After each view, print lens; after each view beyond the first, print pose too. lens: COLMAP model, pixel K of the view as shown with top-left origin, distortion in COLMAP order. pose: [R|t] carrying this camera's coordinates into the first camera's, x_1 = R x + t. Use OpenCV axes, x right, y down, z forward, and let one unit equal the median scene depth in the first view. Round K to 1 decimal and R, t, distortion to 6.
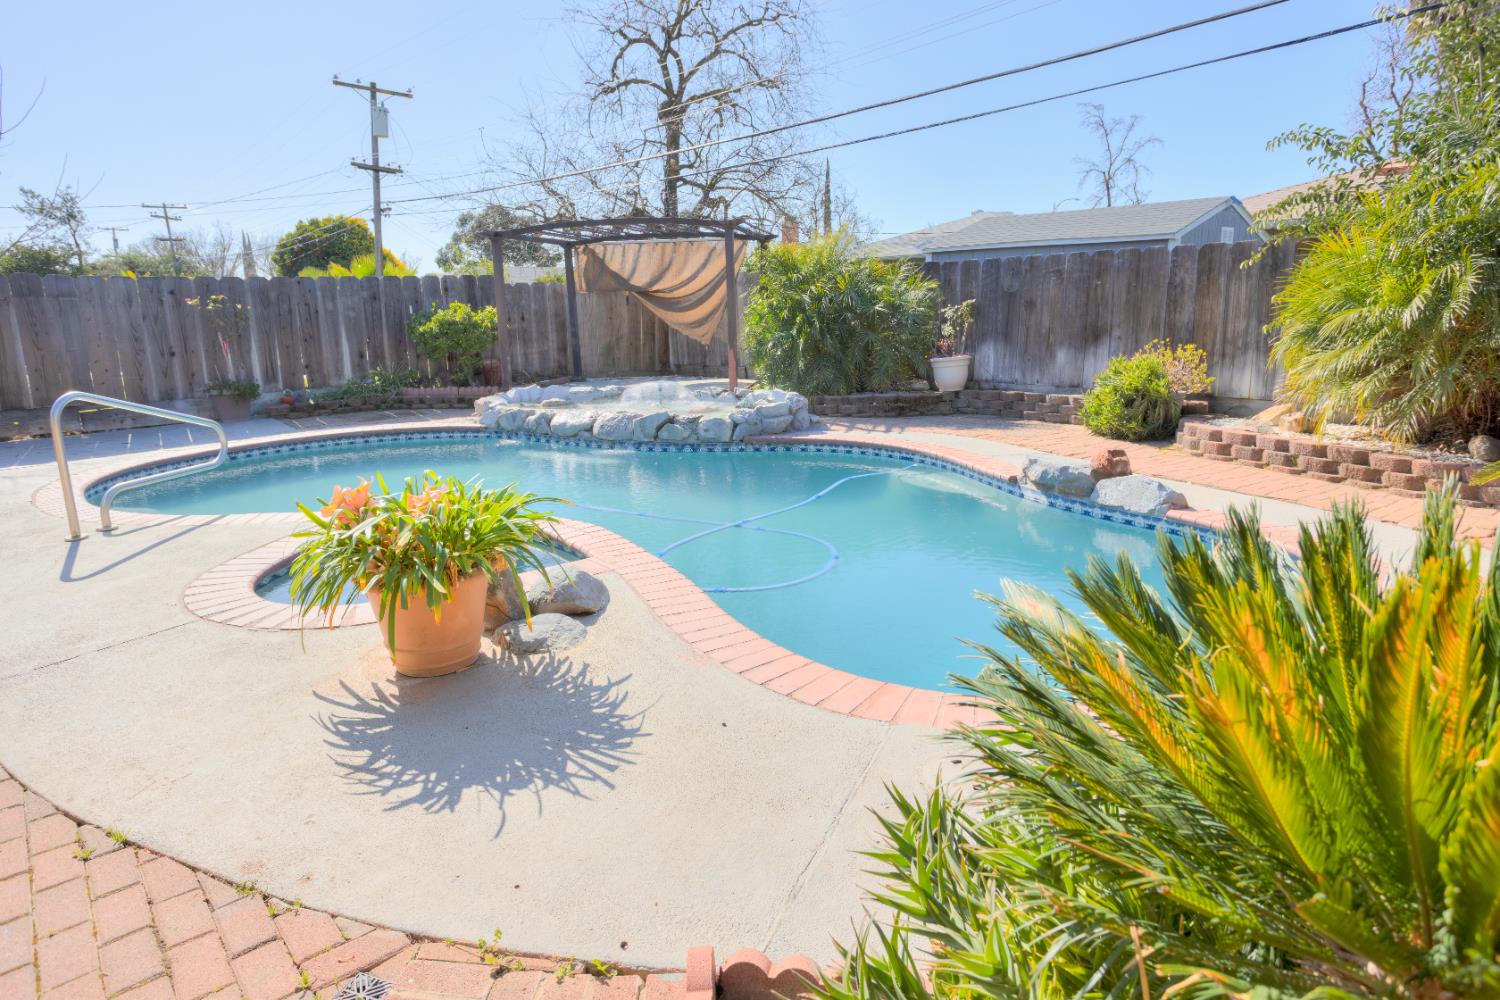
lens RADIAL K [[867.1, 0, 756.3], [0, 867.1, 469.4], [0, 0, 1]] dist [-0.014970, 0.004051]
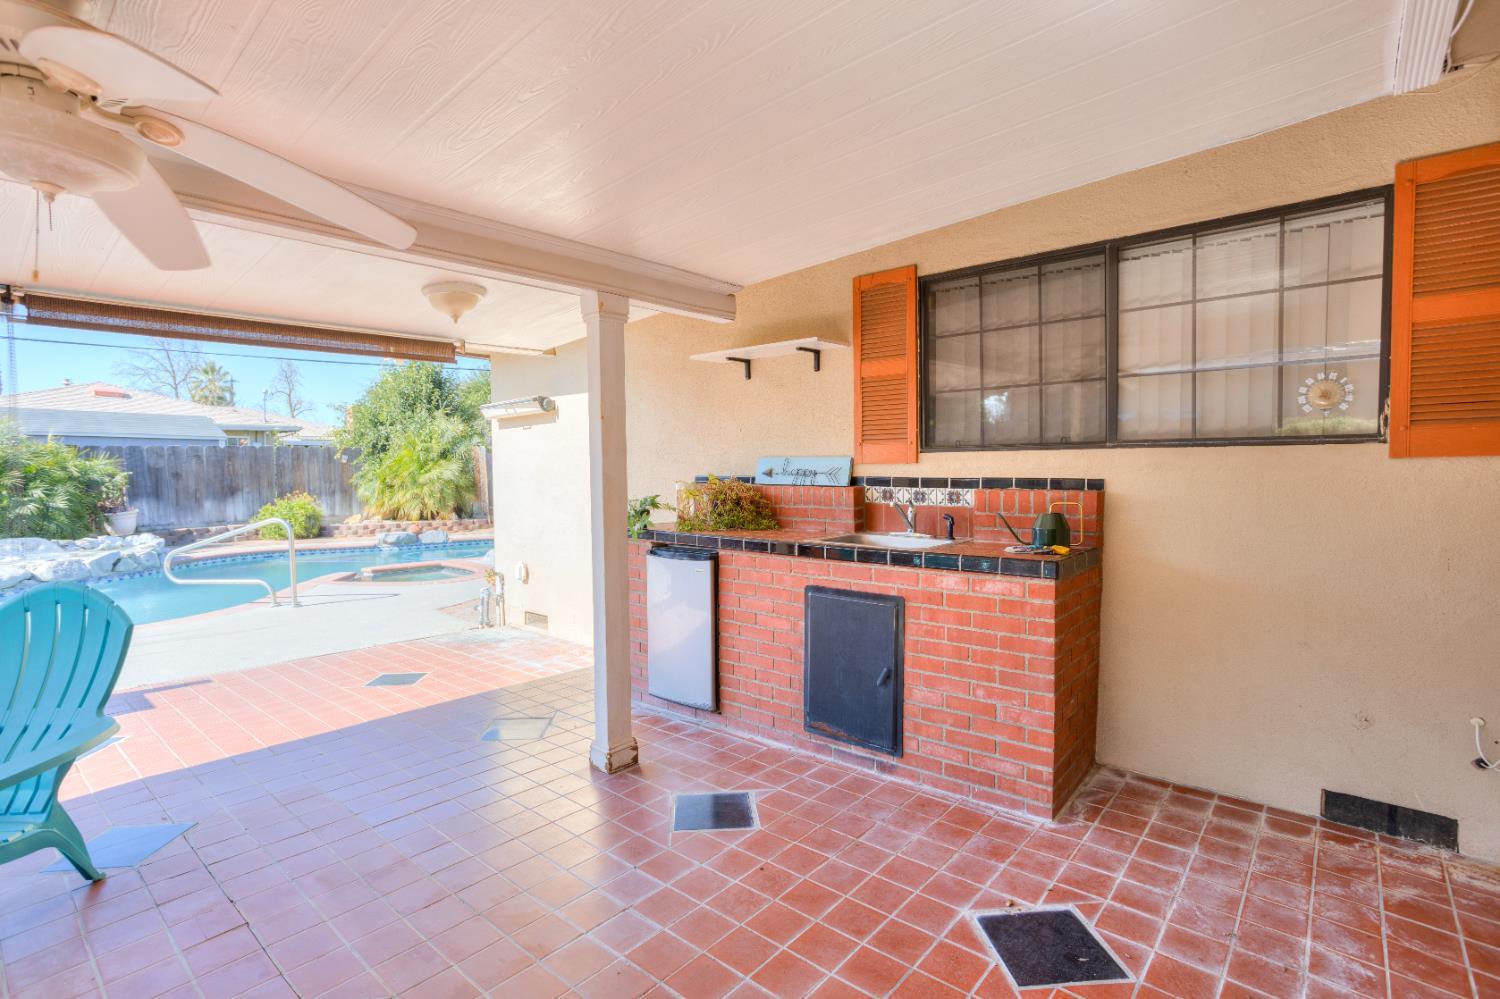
lens RADIAL K [[719.4, 0, 743.2], [0, 719.4, 493.0], [0, 0, 1]] dist [-0.029576, 0.015716]
pose [[-0.131413, -0.020766, 0.991110, -1.227072], [0.195335, 0.979637, 0.046425, -0.015026], [-0.971892, 0.199700, -0.124681, 0.160507]]
